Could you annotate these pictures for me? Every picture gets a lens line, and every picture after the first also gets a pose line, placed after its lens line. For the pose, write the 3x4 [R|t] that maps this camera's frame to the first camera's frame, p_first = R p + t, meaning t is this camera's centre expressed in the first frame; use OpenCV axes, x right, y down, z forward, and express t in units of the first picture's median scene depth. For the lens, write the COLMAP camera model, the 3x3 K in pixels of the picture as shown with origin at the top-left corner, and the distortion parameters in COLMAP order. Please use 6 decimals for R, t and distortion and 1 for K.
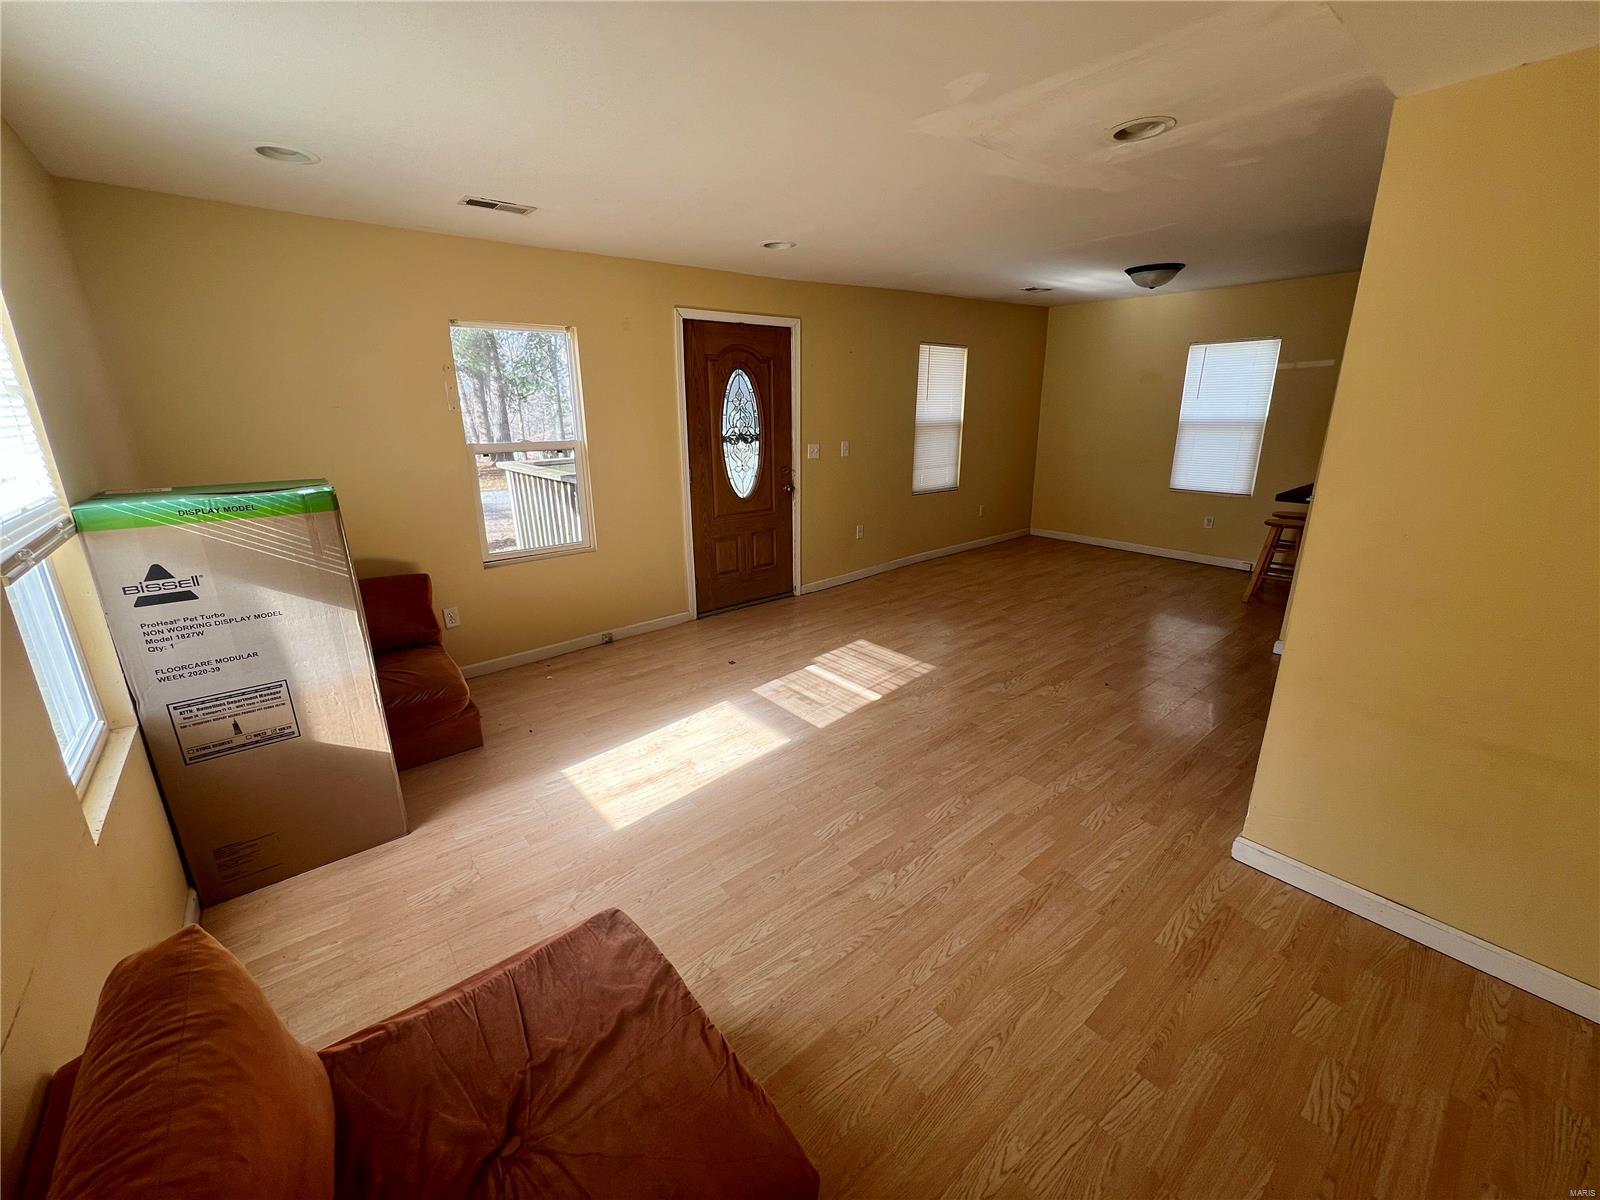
lens RADIAL K [[644.5, 0, 806.3], [0, 644.5, 609.4], [0, 0, 1]] dist [-0.001239, -0.000532]
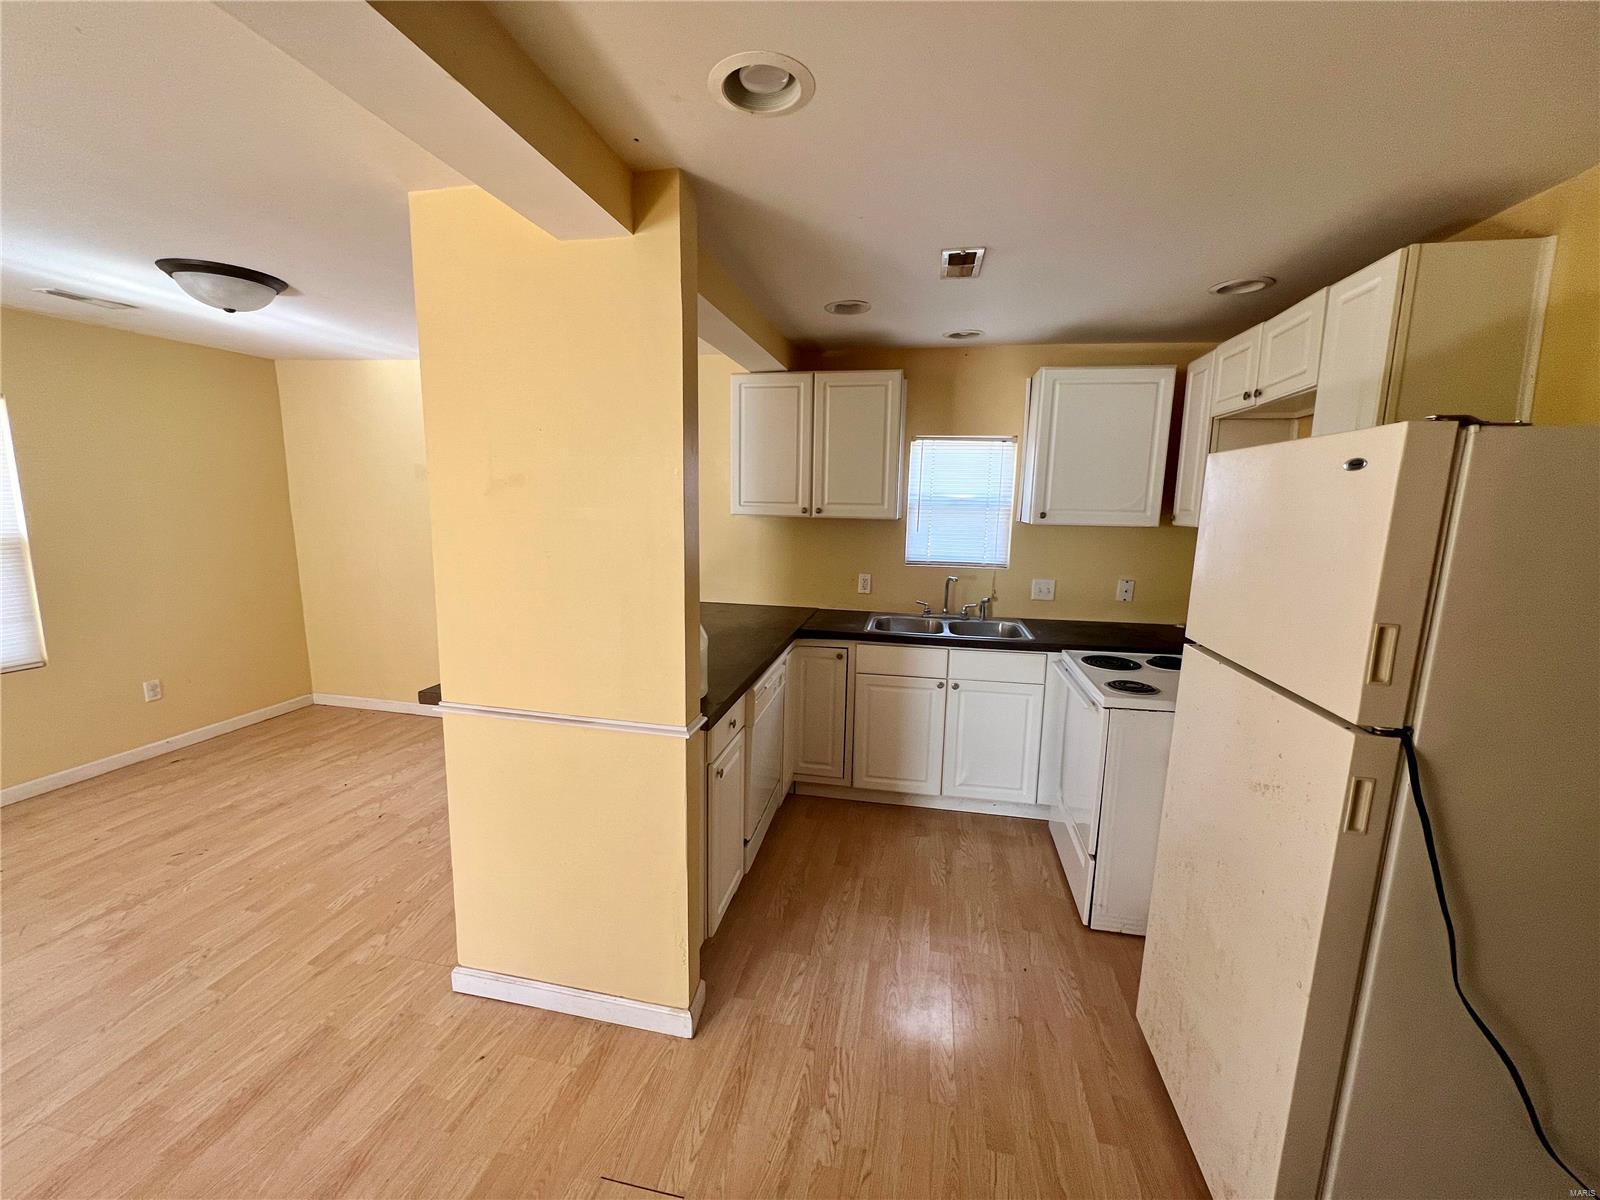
lens RADIAL K [[644.5, 0, 815.0], [0, 644.5, 598.6], [0, 0, 1]] dist [-0.001239, -0.000532]
pose [[0.780792, -0.073859, 0.620410, 0.651639], [0.165936, 0.981841, -0.091946, -0.147375], [-0.602353, 0.174739, 0.778869, 0.368587]]
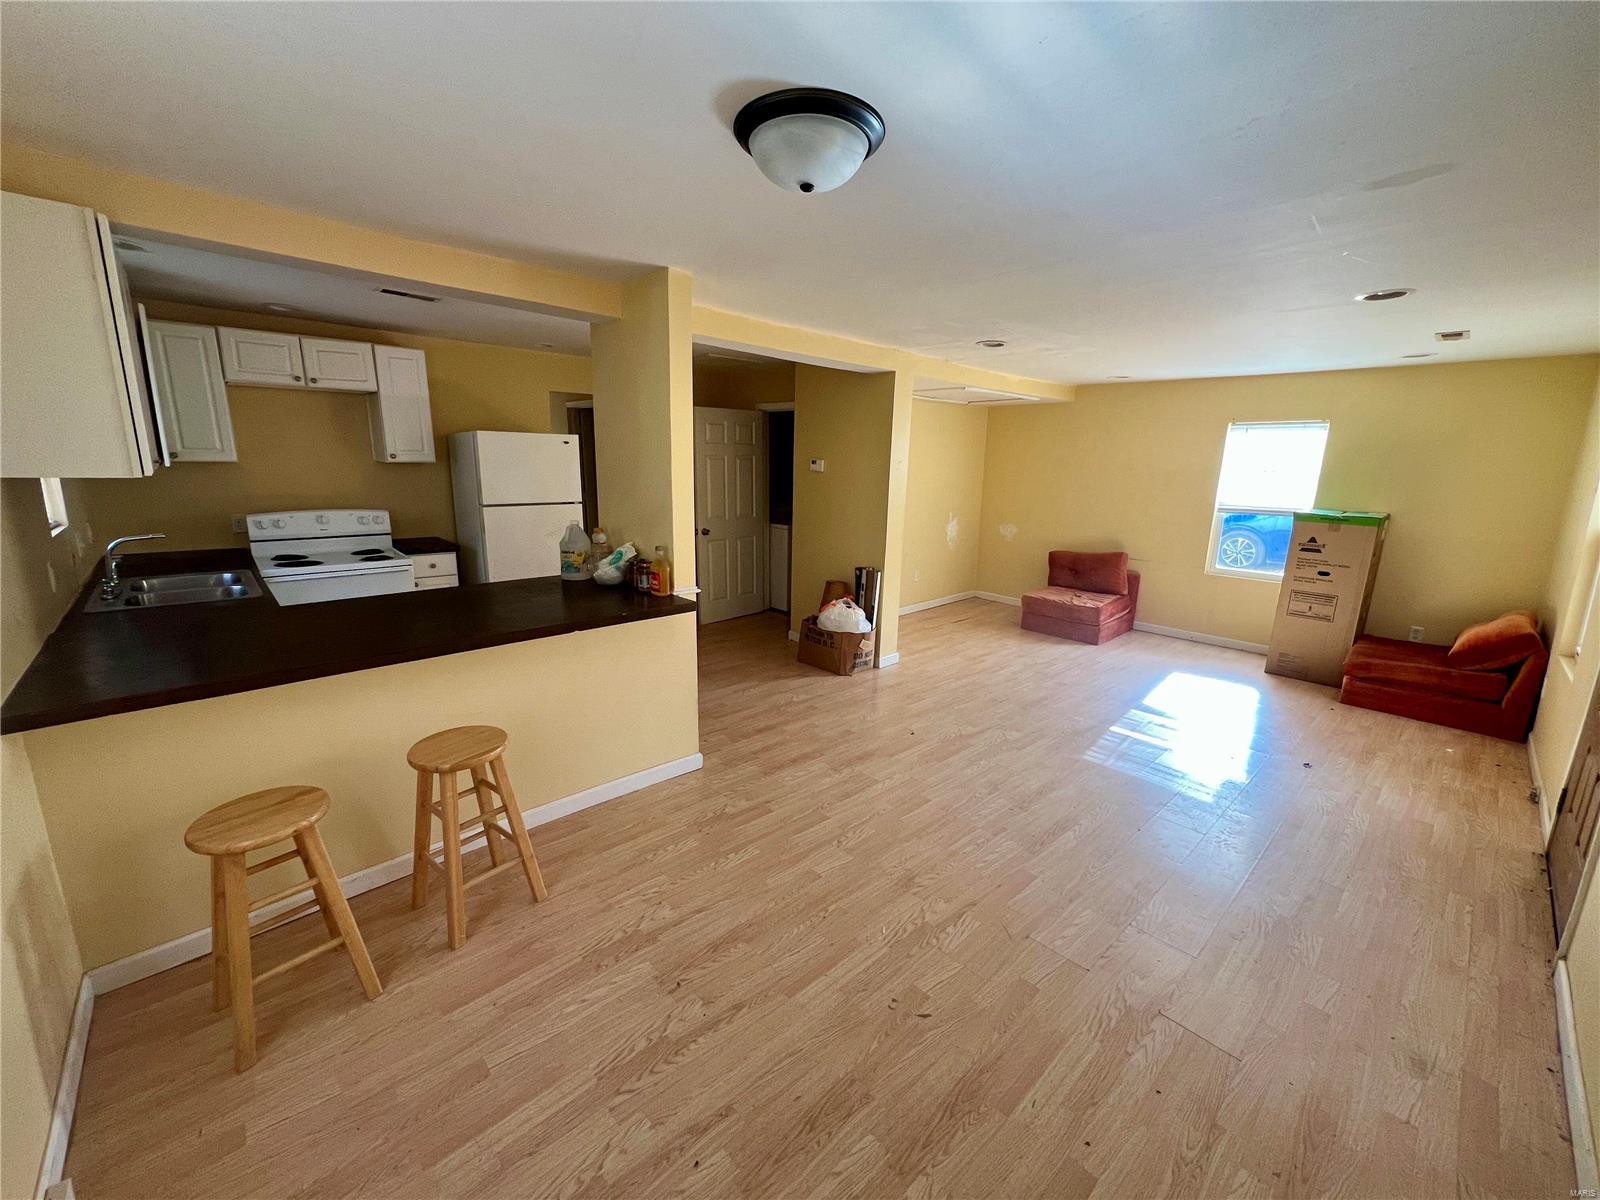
lens RADIAL K [[644.5, 0, 813.5], [0, 644.5, 597.5], [0, 0, 1]] dist [-0.001239, -0.000532]
pose [[-0.997649, 0.003219, -0.068452, 0.635219], [-0.031366, 0.866666, 0.497902, -0.548680], [0.060928, 0.498879, -0.864528, 1.627374]]
